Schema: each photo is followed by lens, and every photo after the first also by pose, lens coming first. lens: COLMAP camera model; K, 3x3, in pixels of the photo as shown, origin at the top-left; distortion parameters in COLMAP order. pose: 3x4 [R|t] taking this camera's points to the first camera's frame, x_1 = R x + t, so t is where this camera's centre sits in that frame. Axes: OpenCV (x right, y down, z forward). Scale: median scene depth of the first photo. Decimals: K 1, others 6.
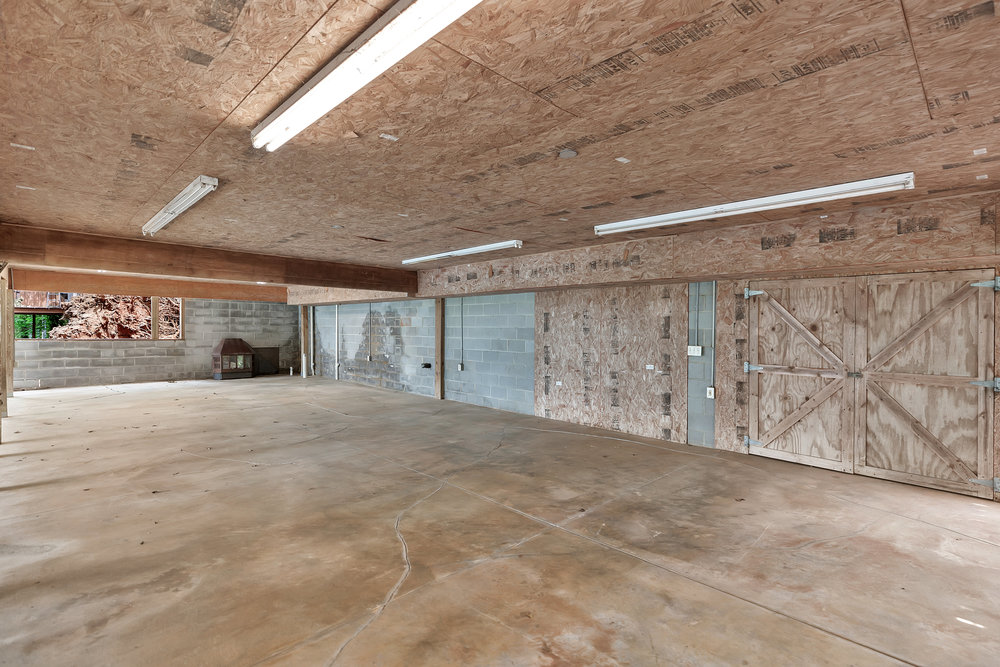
lens RADIAL K [[473.6, 0, 505.2], [0, 473.6, 328.6], [0, 0, 1]] dist [0.001252, 0.000275]
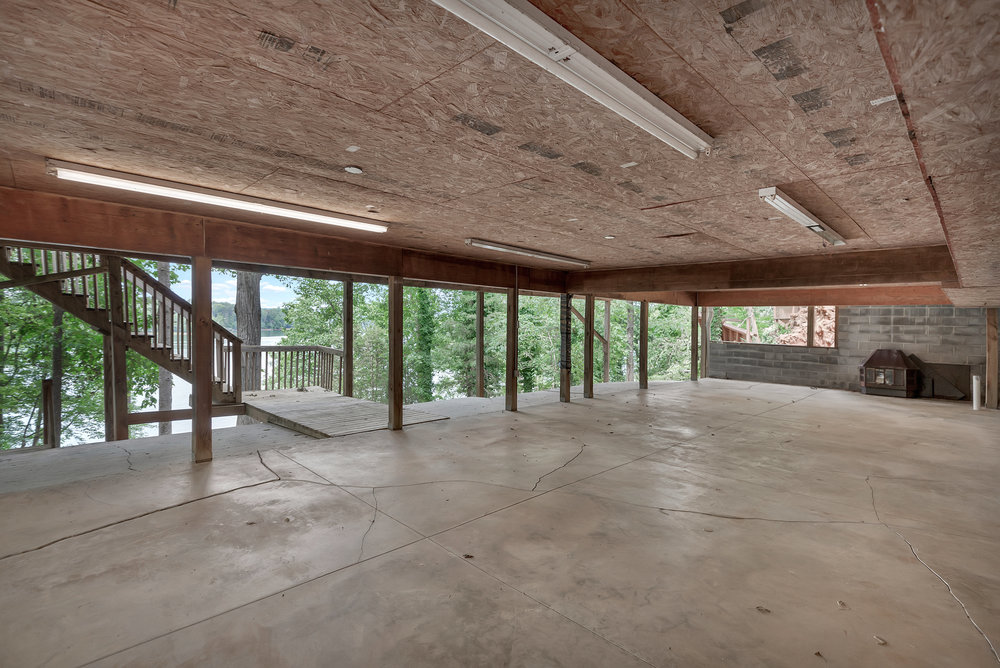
lens RADIAL K [[462.8, 0, 510.0], [0, 462.8, 337.0], [0, 0, 1]] dist [0.005819, 0.000161]
pose [[0.014889, 0.018918, -0.999710, 0.293816], [-0.023172, 0.999559, 0.018570, -0.001874], [0.999621, 0.022888, 0.015321, 0.326715]]
